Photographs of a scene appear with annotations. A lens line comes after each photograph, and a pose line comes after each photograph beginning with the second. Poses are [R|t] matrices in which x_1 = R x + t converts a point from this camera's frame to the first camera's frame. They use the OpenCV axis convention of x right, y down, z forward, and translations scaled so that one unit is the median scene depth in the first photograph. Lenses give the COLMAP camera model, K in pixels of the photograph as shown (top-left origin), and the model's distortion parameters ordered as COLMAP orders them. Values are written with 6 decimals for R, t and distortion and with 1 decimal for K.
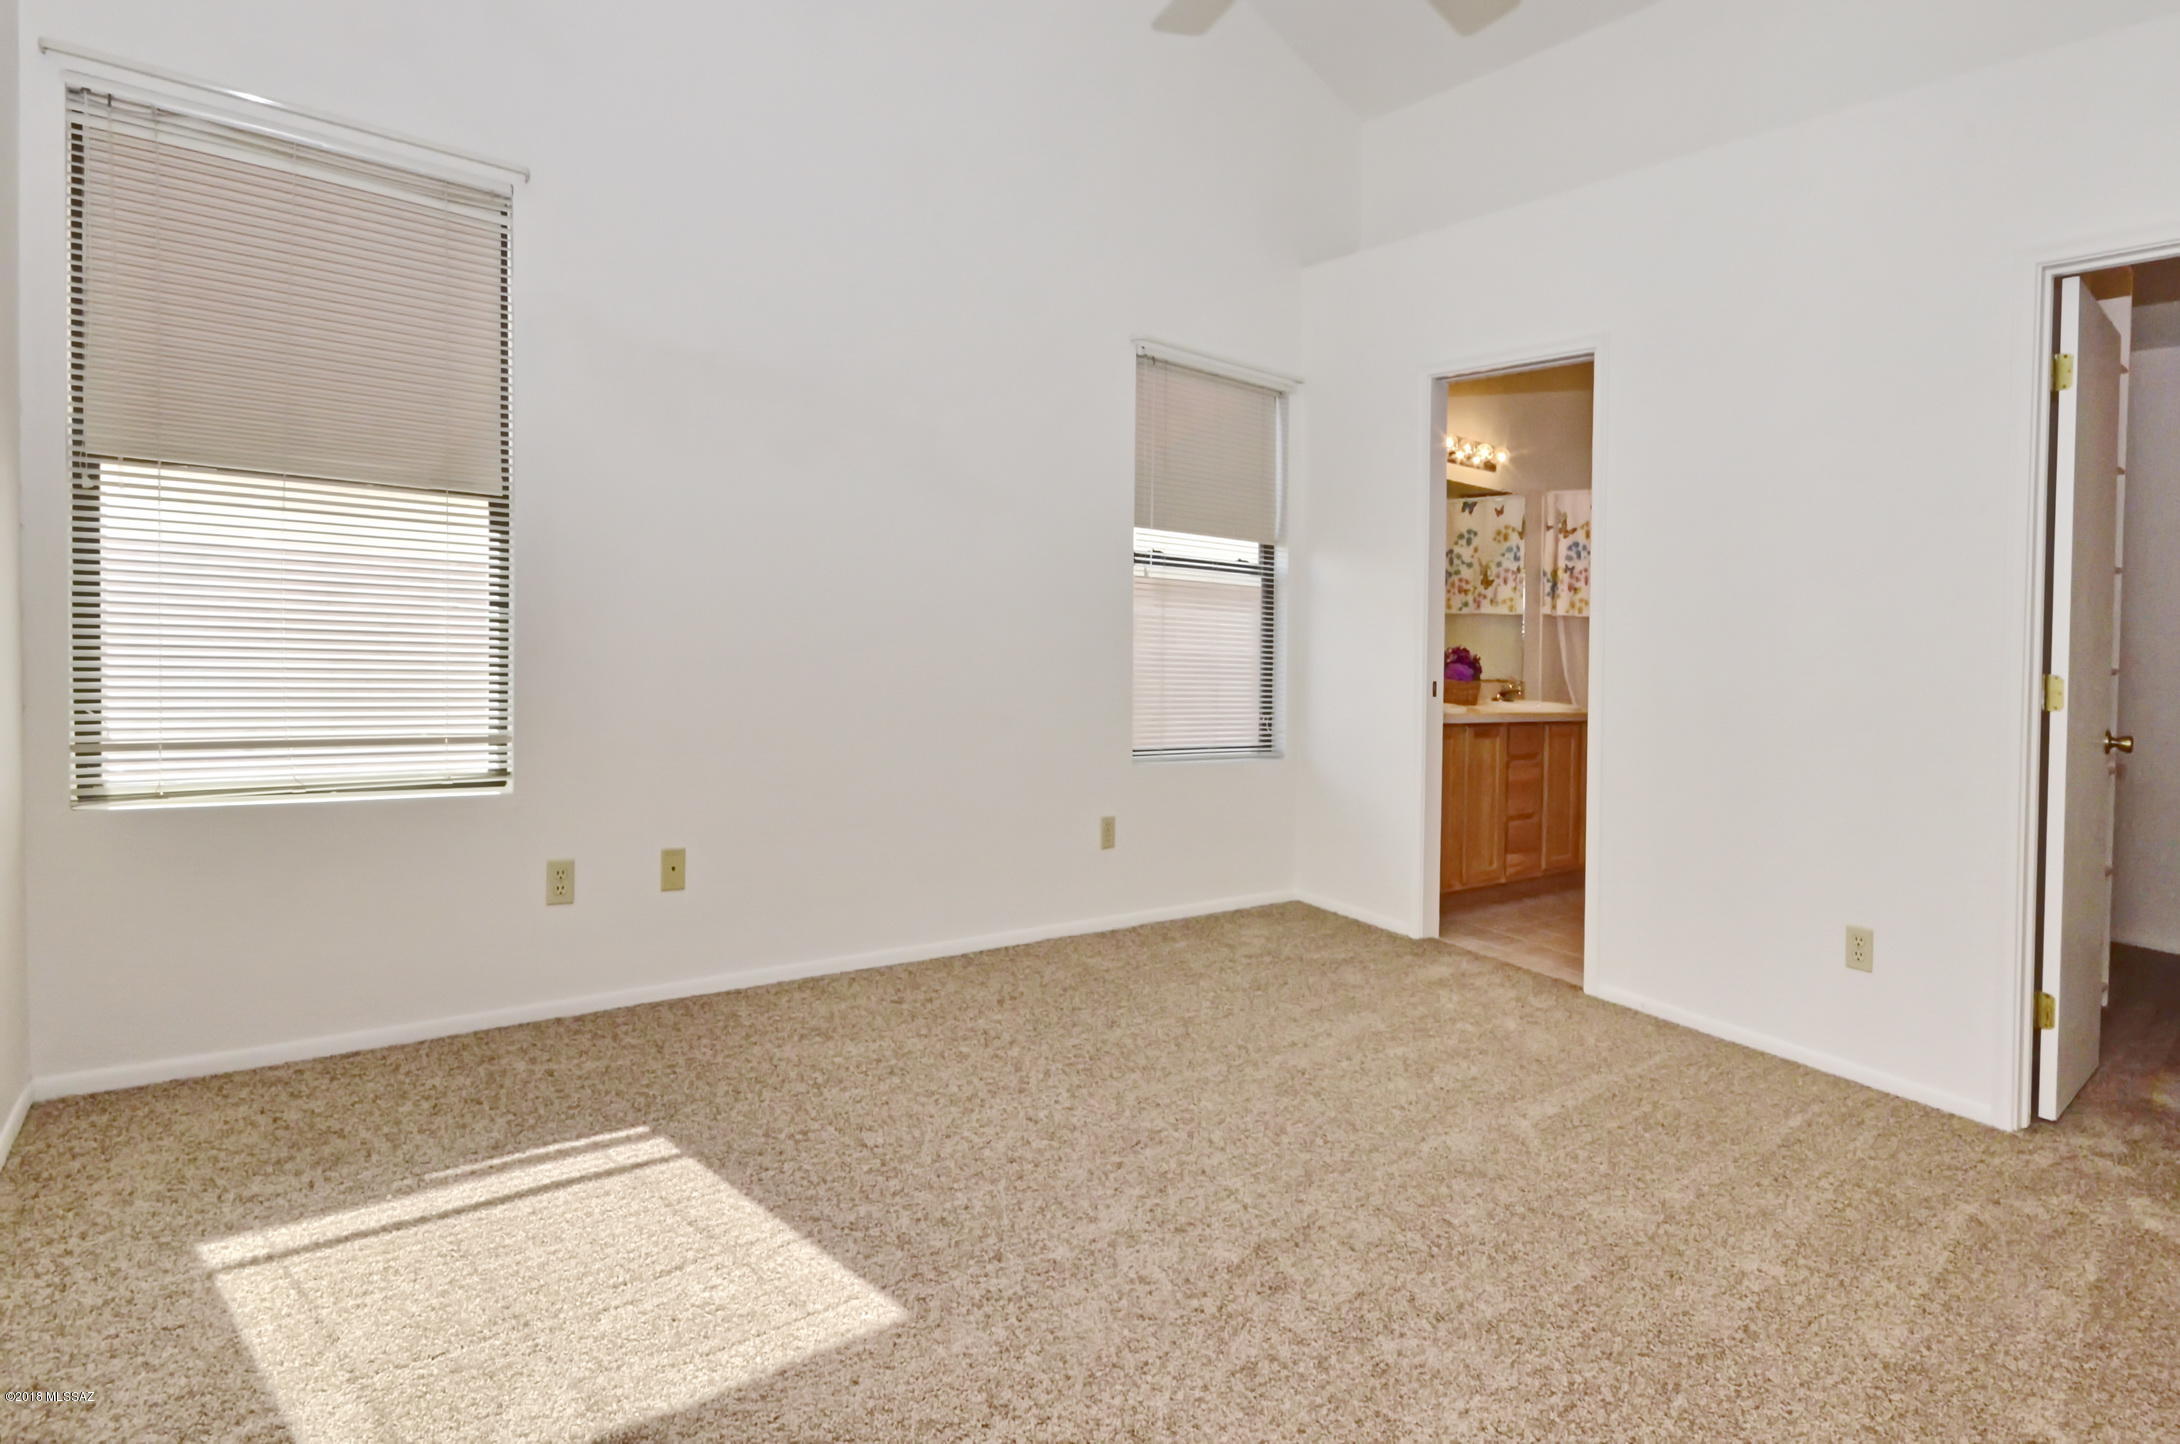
lens RADIAL K [[1159.4, 0, 1091.7], [0, 1159.4, 616.9], [0, 0, 1]] dist [-0.002048, -0.000289]
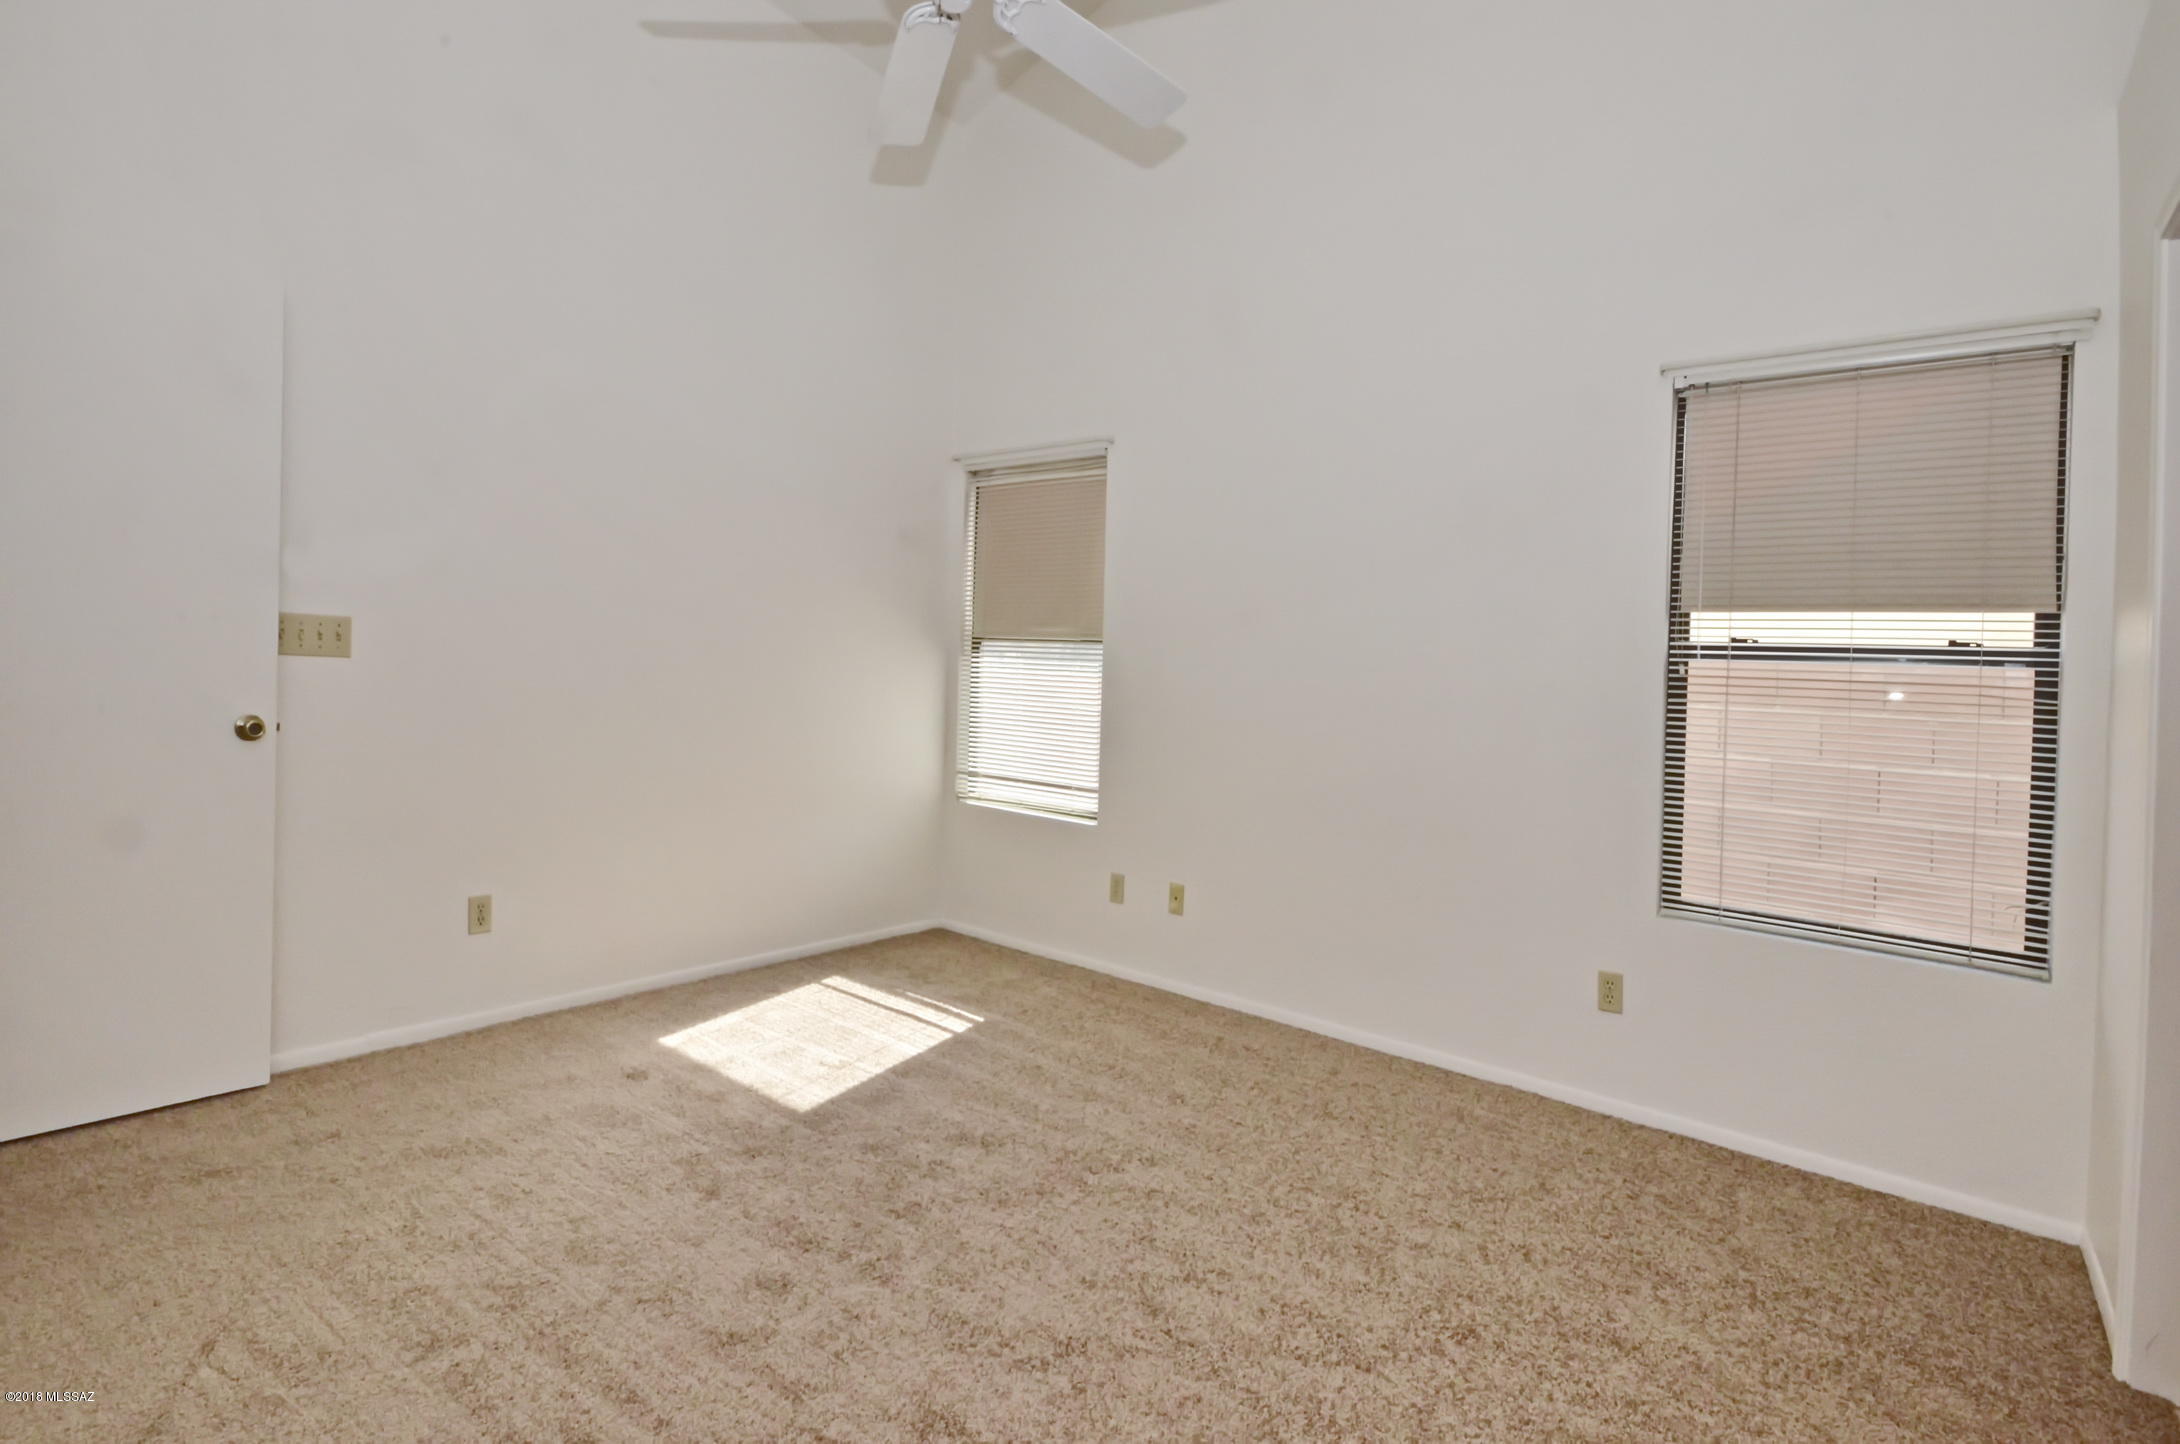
lens RADIAL K [[1055.1, 0, 1090.0], [0, 1055.1, 722.0], [0, 0, 1]] dist [-0.003996, -0.000393]
pose [[0.207013, 0.008158, -0.978304, 0.908890], [-0.024288, 0.999700, 0.003197, 0.003928], [0.978037, 0.023099, 0.207149, 0.667676]]
